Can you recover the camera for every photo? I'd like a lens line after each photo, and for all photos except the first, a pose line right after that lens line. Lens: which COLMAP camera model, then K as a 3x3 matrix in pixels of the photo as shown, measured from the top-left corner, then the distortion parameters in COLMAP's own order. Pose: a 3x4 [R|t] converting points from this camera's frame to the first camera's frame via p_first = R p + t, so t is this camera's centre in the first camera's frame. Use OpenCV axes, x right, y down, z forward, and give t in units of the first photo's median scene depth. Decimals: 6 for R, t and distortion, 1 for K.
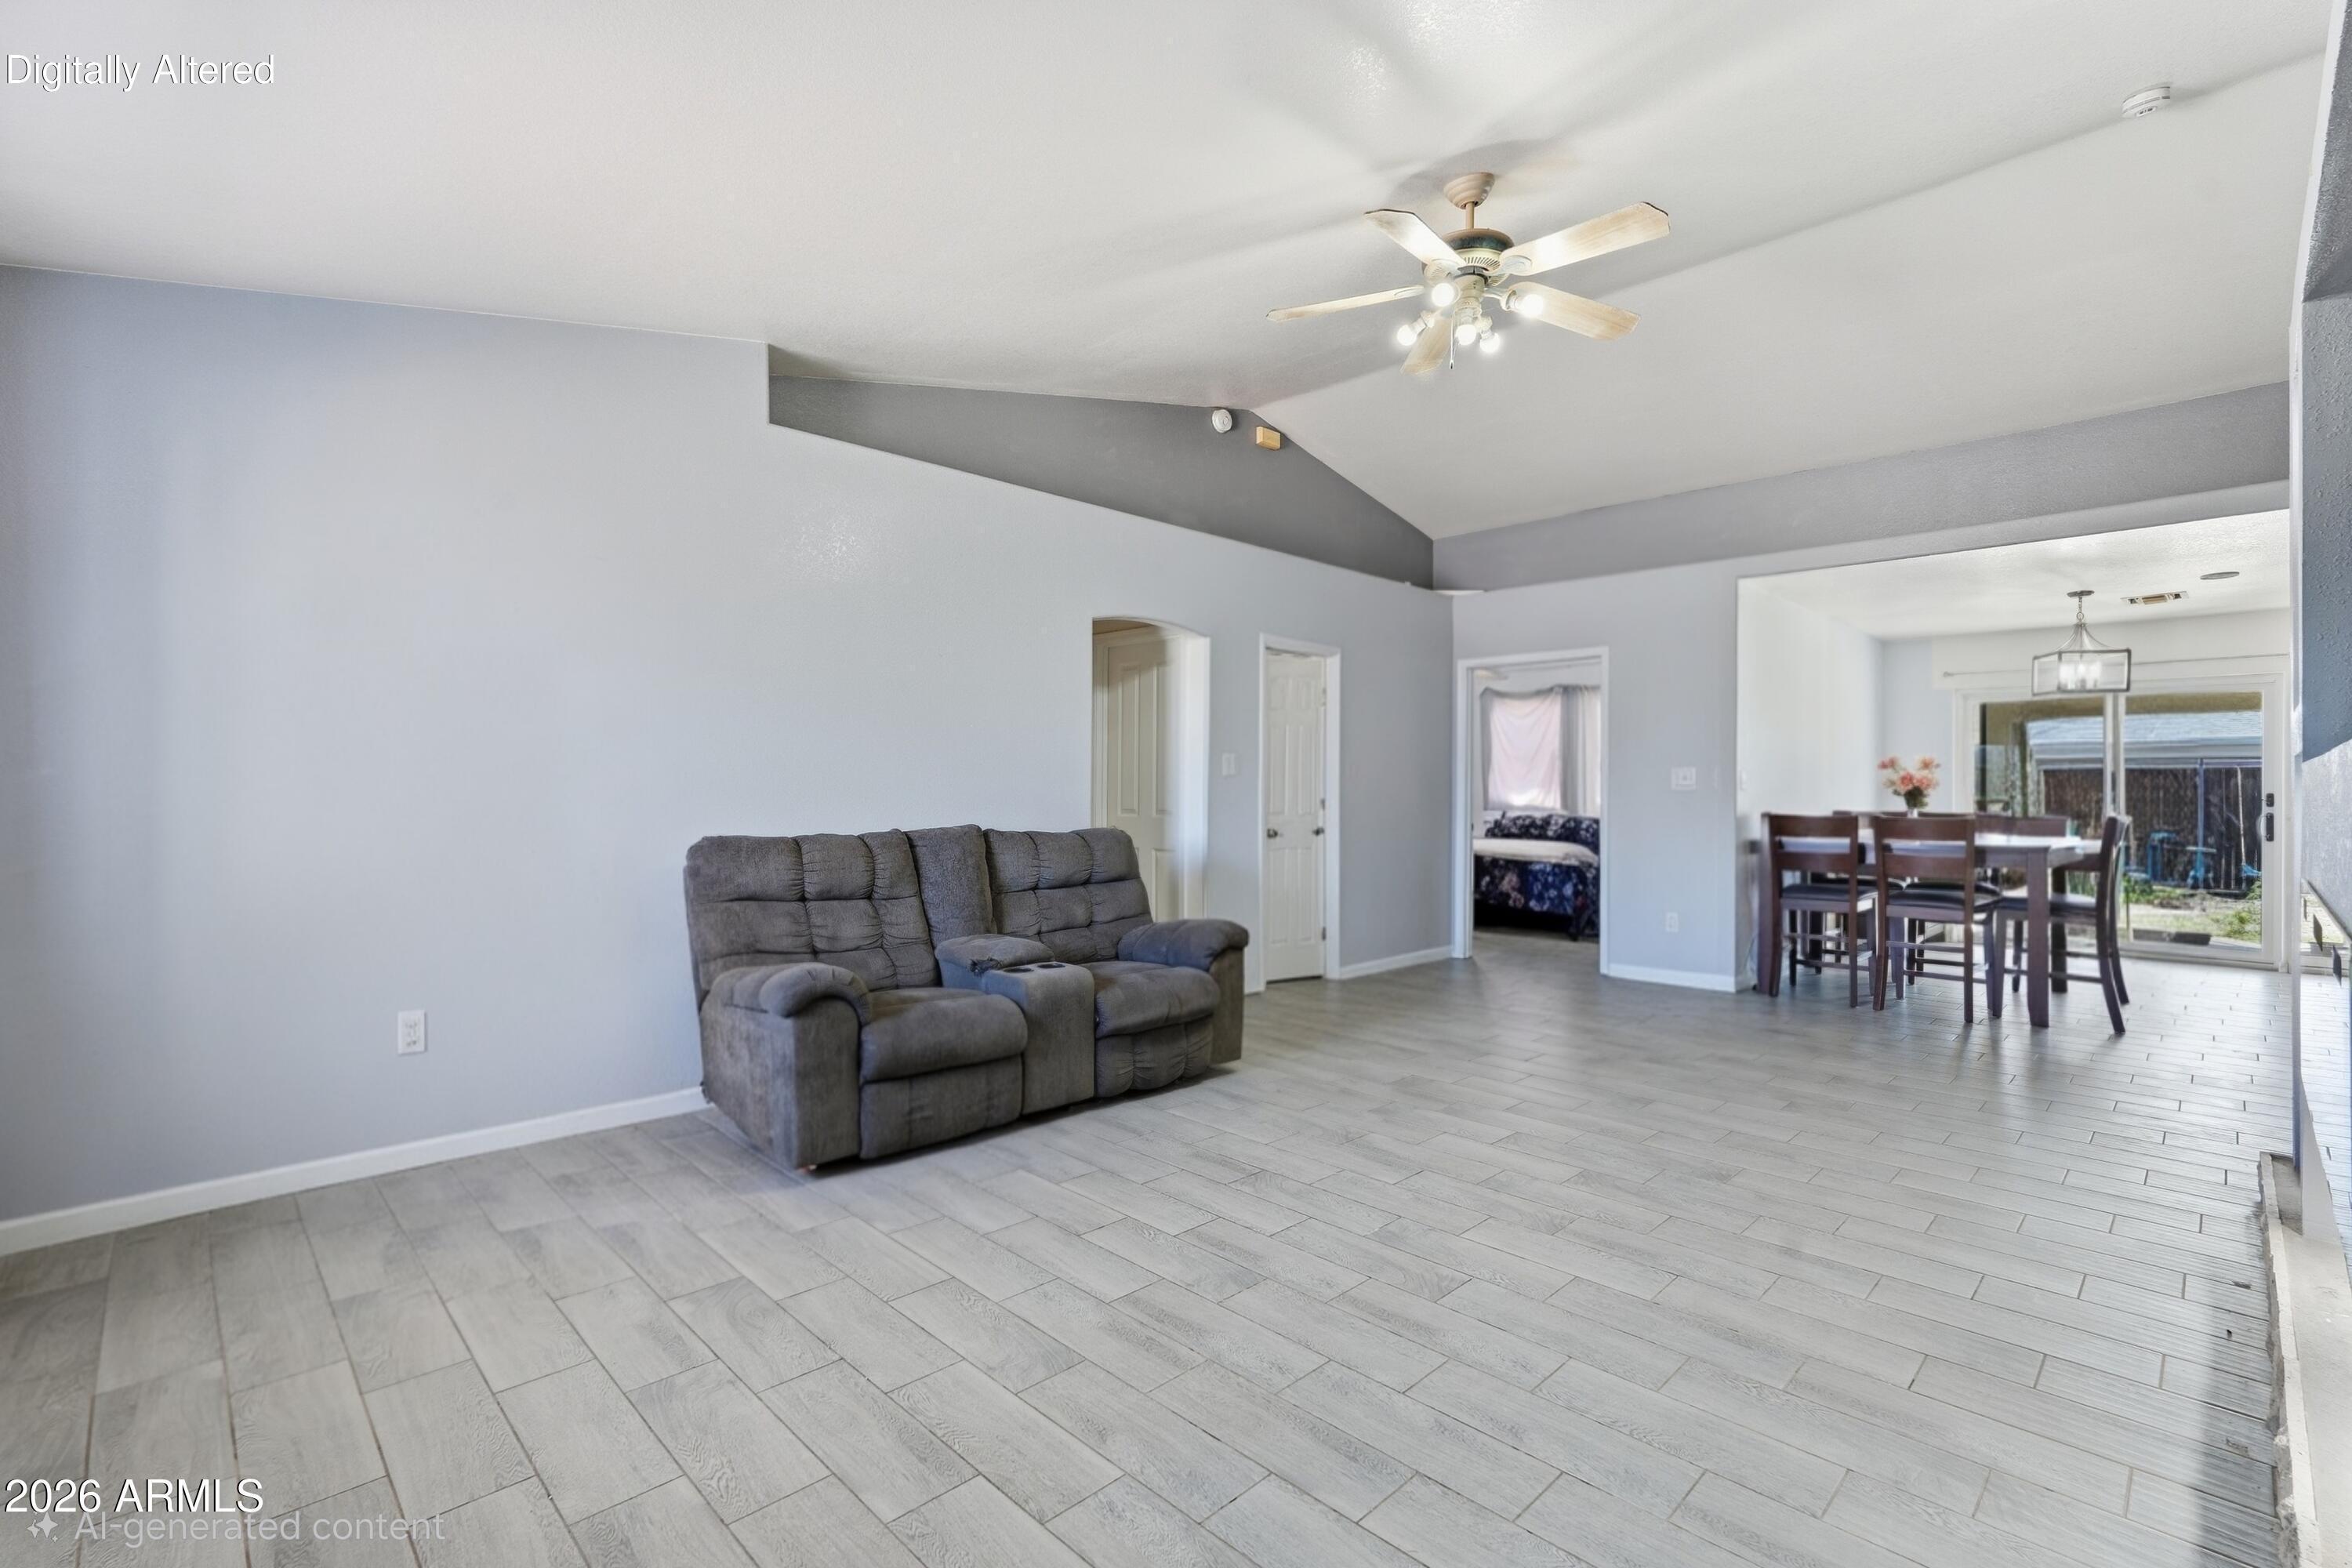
lens RADIAL K [[1040.7, 0, 1176.0], [0, 1040.7, 784.0], [0, 0, 1]] dist [-0.025153, 0.013262]
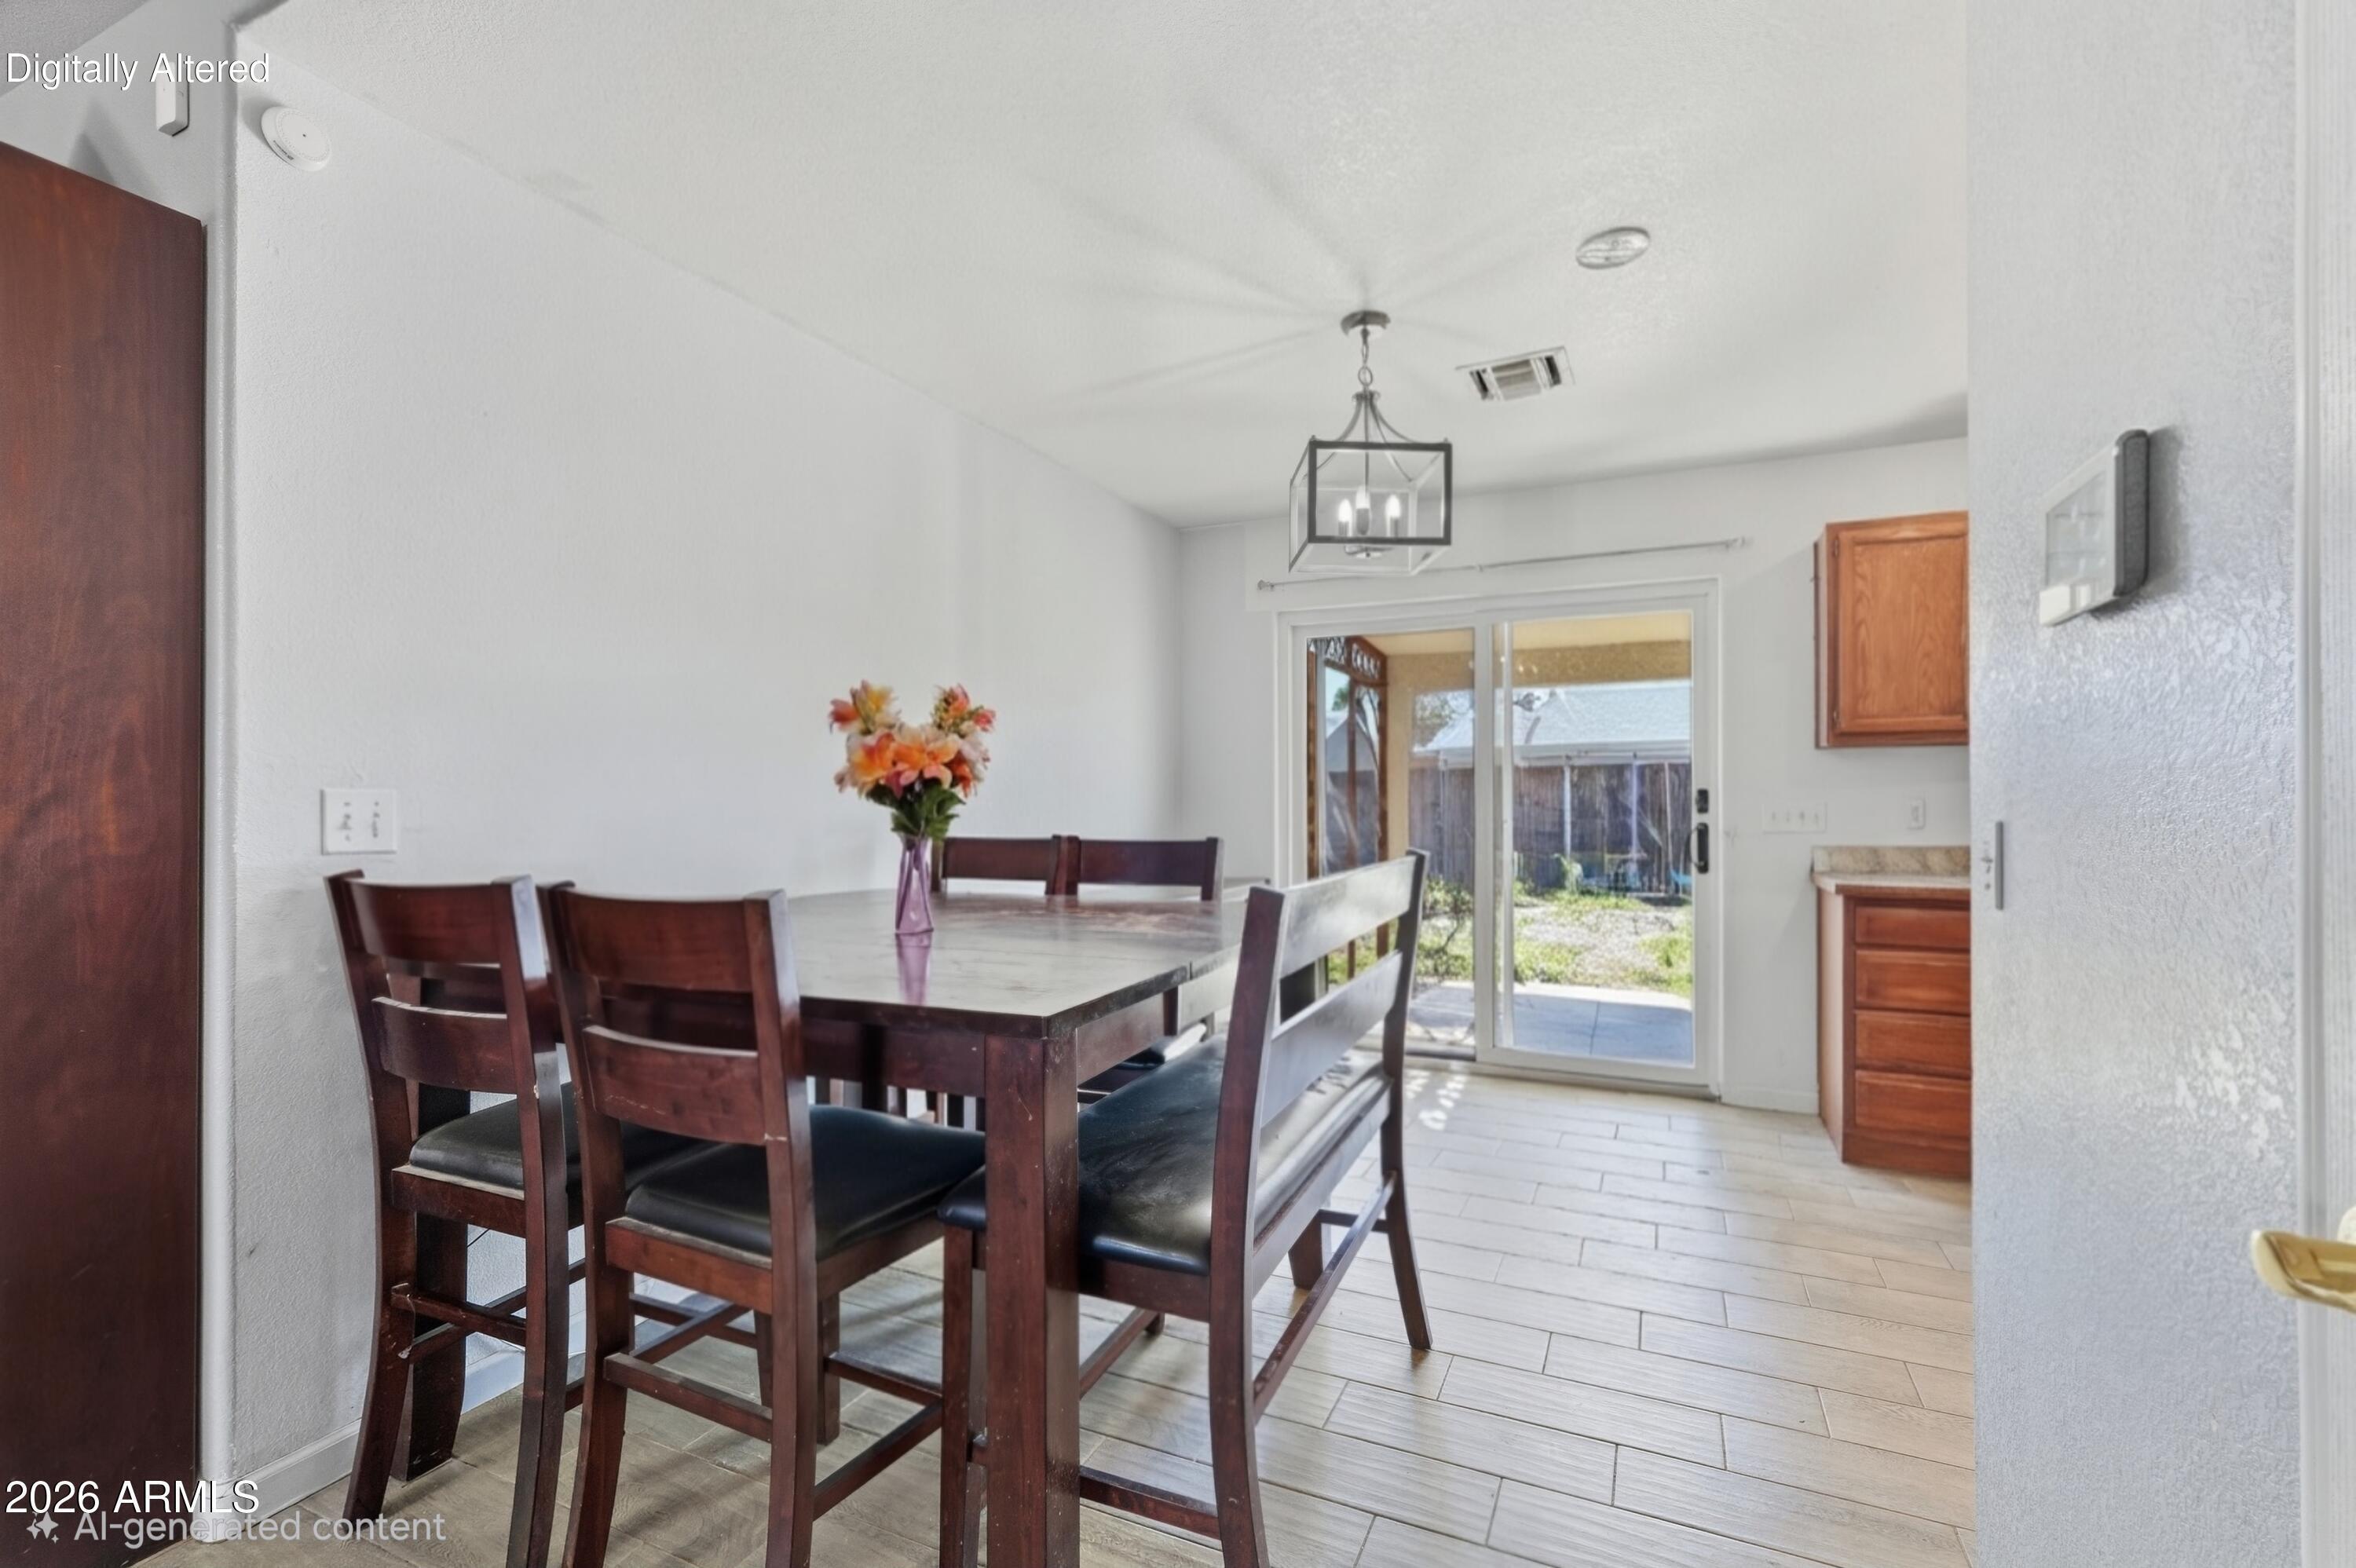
lens RADIAL K [[1033.7, 0, 1173.2], [0, 1033.7, 792.4], [0, 0, 1]] dist [0.001426, 0.000049]
pose [[0.937729, -0.009129, 0.347247, 0.978390], [0.008370, 0.999958, 0.003686, 0.011519], [-0.347267, -0.000550, 0.937766, 0.935575]]
